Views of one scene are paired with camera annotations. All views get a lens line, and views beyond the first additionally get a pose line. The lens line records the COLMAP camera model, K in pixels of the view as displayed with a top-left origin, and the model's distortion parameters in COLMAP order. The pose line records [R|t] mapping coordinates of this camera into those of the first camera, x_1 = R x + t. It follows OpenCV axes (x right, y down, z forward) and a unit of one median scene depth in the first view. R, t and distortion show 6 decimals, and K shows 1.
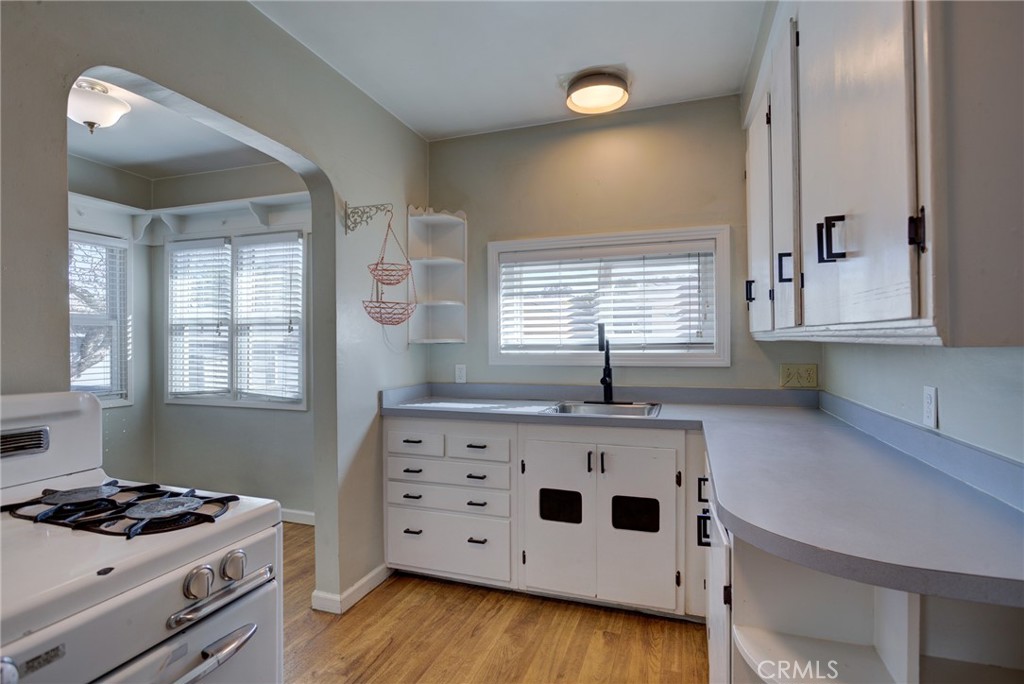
lens RADIAL K [[504.8, 0, 512.8], [0, 504.8, 341.6], [0, 0, 1]] dist [-0.019307, 0.008071]
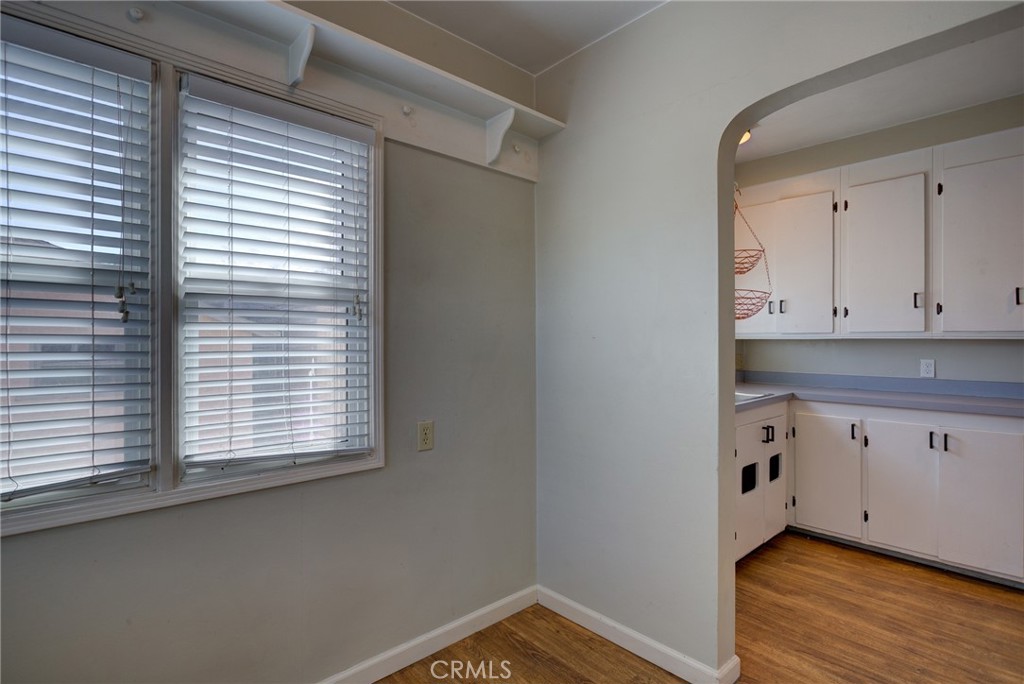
lens RADIAL K [[504.8, 0, 512.6], [0, 504.8, 342.2], [0, 0, 1]] dist [-0.019307, 0.008071]
pose [[0.483471, 0.000287, 0.875360, -0.934271], [0.001488, 0.999998, -0.001150, 0.005738], [-0.875359, 0.001858, 0.483470, 0.710673]]
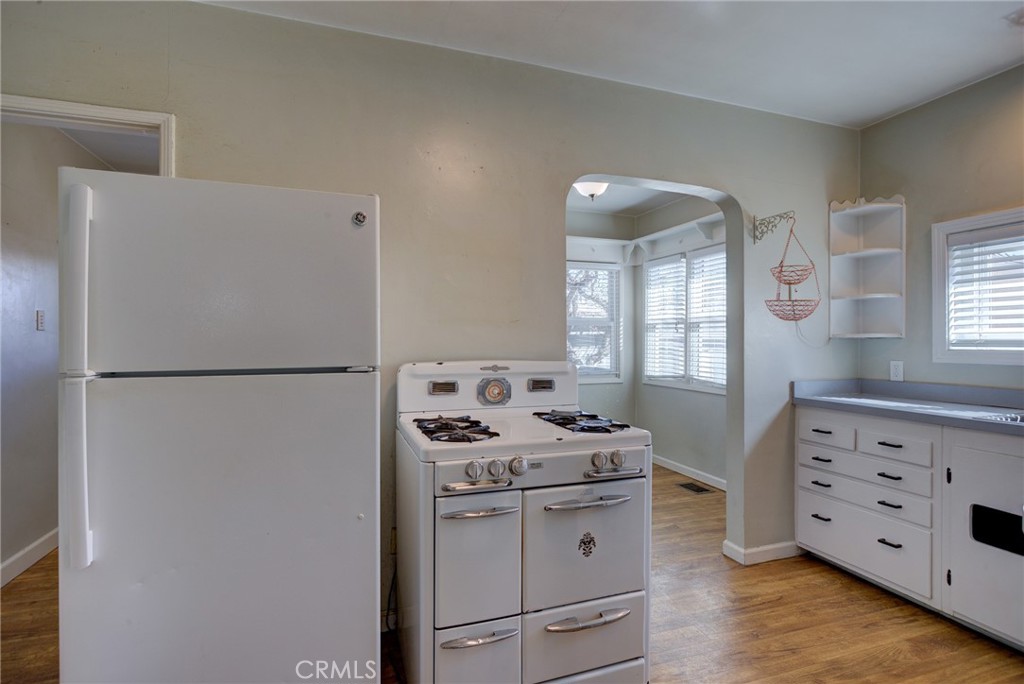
lens RADIAL K [[504.8, 0, 511.8], [0, 504.8, 341.4], [0, 0, 1]] dist [-0.019307, 0.008071]
pose [[0.613287, 0.007439, -0.789825, 0.193220], [-0.003673, 0.999972, 0.006566, 0.005814], [0.789852, -0.001125, 0.613297, -0.124427]]
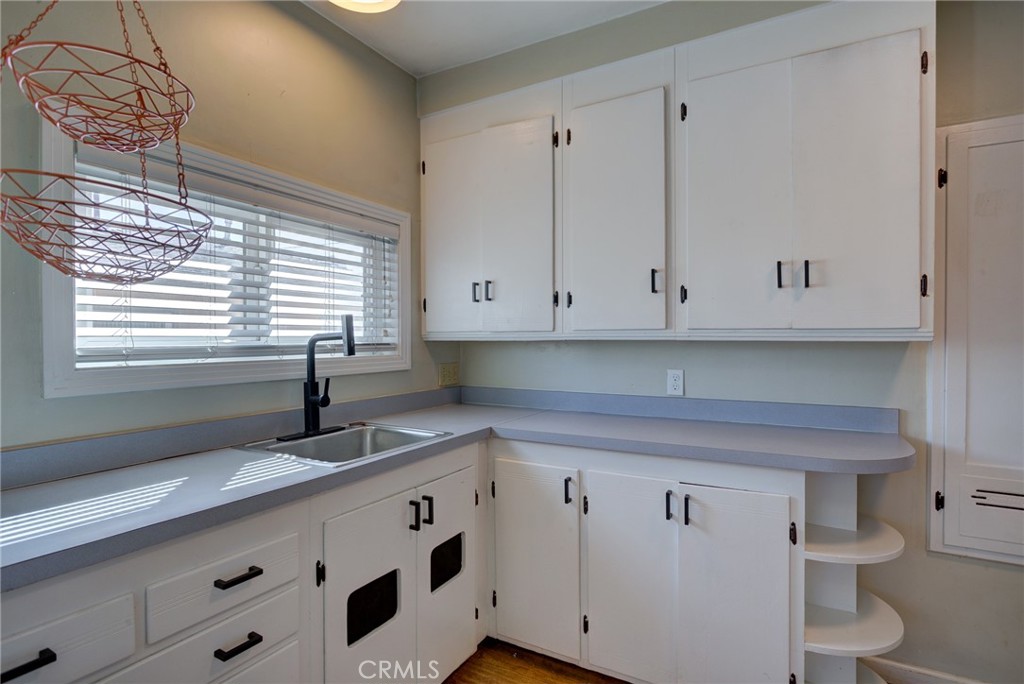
lens RADIAL K [[504.8, 0, 512.3], [0, 504.8, 341.8], [0, 0, 1]] dist [-0.019307, 0.008071]
pose [[0.188273, 0.000719, 0.982117, -0.374410], [0.003533, 0.999993, -0.001409, 0.001496], [-0.982110, 0.003735, 0.188269, 0.554025]]
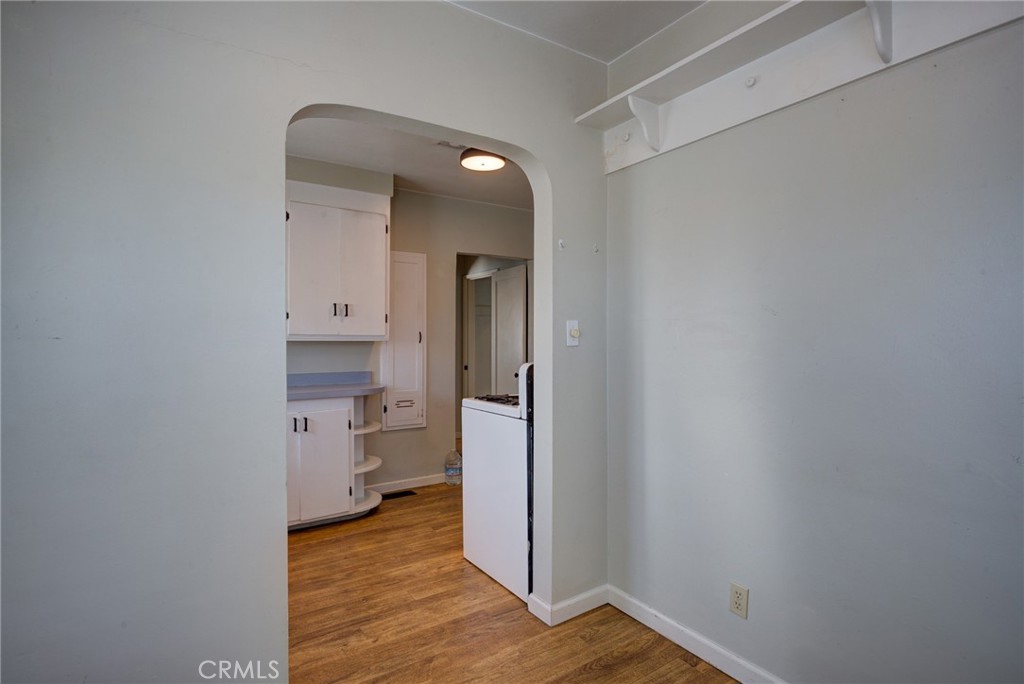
lens RADIAL K [[504.8, 0, 515.5], [0, 504.8, 343.5], [0, 0, 1]] dist [-0.019307, 0.008071]
pose [[-0.797563, 0.002864, 0.603228, -0.821713], [0.008462, 0.999943, 0.006441, 0.003031], [-0.603176, 0.010241, -0.797543, 1.054803]]
